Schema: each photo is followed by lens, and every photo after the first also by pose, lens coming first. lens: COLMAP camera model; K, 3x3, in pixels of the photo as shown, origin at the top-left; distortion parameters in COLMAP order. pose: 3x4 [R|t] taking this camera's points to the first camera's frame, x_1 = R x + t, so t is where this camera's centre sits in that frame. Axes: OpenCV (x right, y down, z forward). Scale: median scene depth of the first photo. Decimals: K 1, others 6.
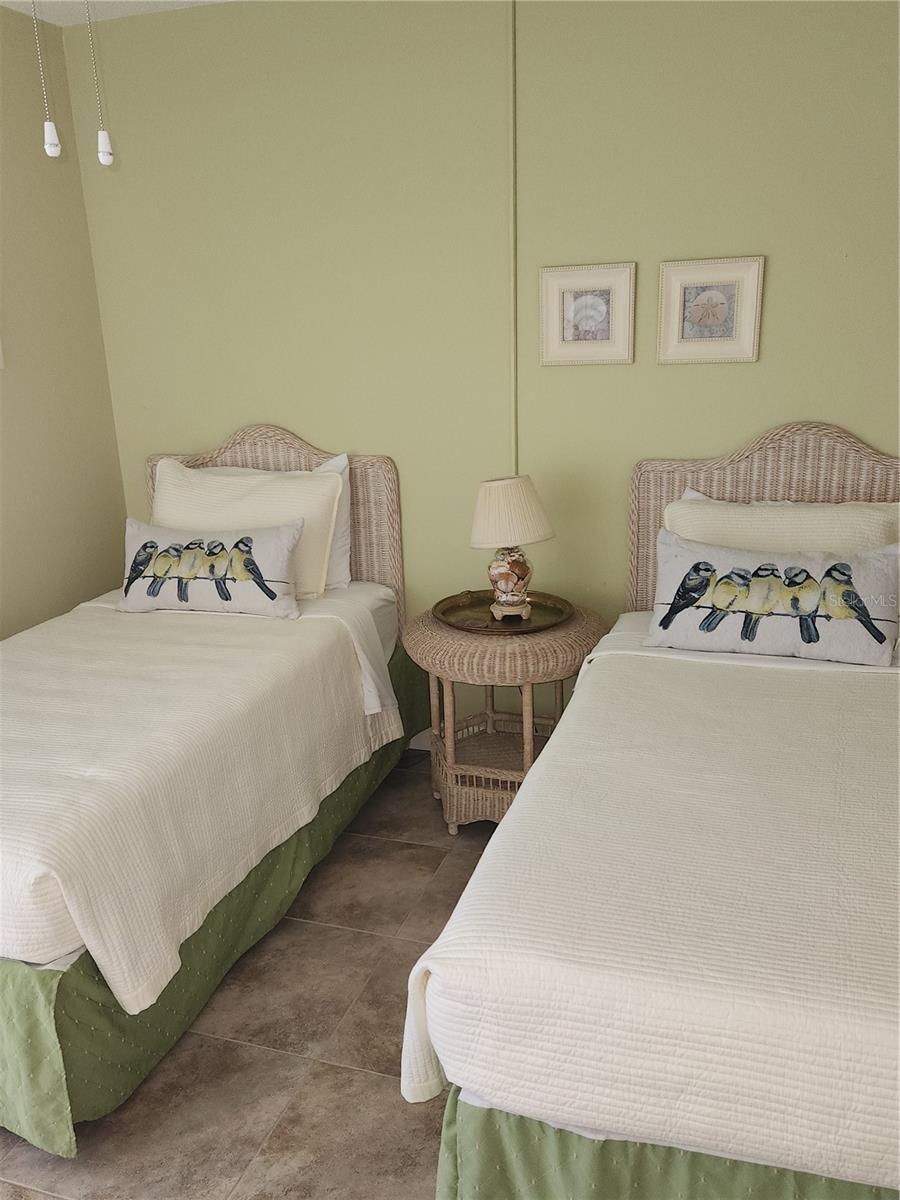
lens RADIAL K [[1019.9, 0, 450.0], [0, 1019.9, 600.0], [0, 0, 1]] dist [0.007115, -0.000927]
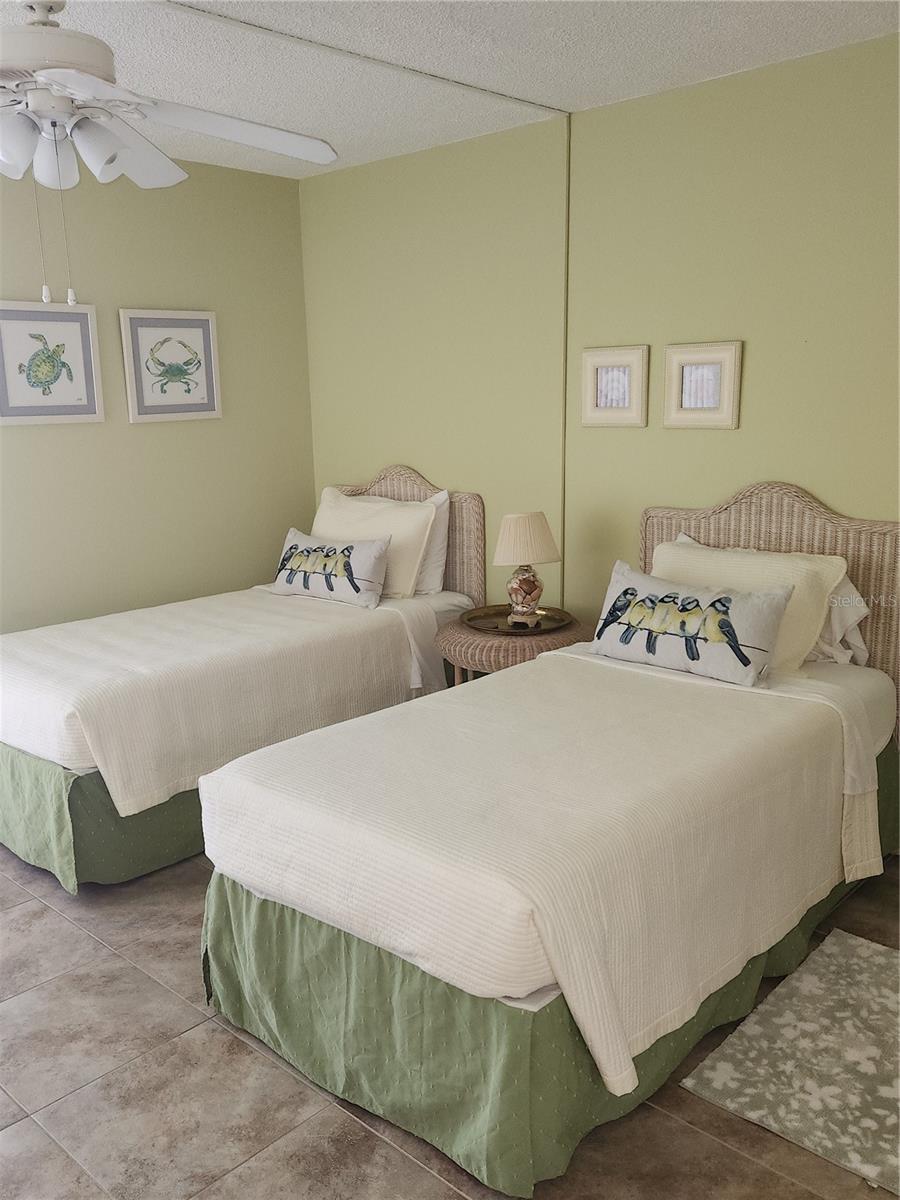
lens RADIAL K [[1019.9, 0, 450.0], [0, 1019.9, 600.0], [0, 0, 1]] dist [0.007115, -0.000927]
pose [[0.917903, 0.098850, -0.384294, 0.465895], [-0.119891, 0.992299, -0.031119, 0.037157], [0.378259, 0.074638, 0.922686, -0.189213]]
